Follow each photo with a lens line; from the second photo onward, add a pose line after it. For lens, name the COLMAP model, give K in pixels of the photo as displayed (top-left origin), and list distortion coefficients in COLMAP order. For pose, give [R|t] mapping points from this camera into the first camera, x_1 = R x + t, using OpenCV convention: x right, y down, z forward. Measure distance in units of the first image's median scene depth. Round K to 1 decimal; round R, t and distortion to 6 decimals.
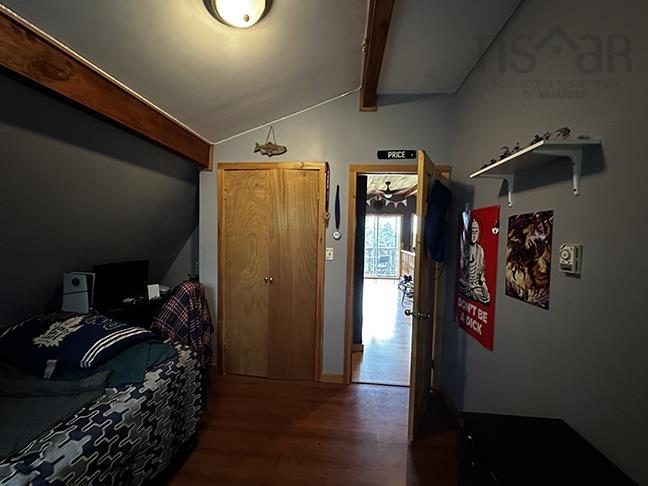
lens RADIAL K [[257.0, 0, 323.4], [0, 257.0, 244.6], [0, 0, 1]] dist [-0.000822, 0.000375]
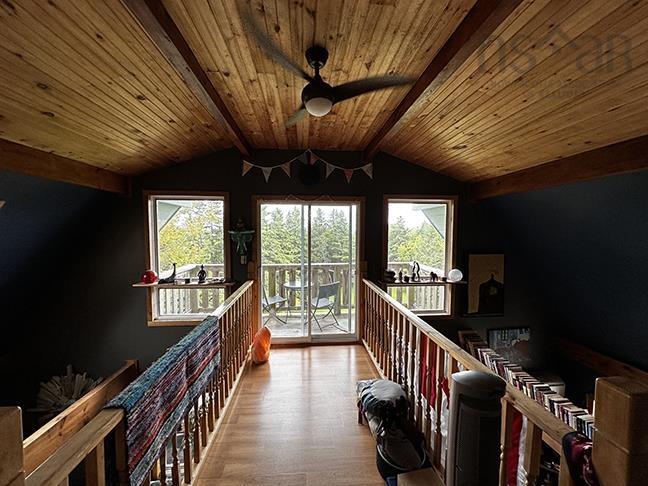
lens RADIAL K [[257.0, 0, 324.6], [0, 257.0, 243.8], [0, 0, 1]] dist [-0.000822, 0.000375]
pose [[0.984350, -0.021888, 0.174857, 0.161664], [0.020598, 0.999746, 0.009193, -0.042540], [-0.175014, -0.005448, 0.984551, 0.572604]]
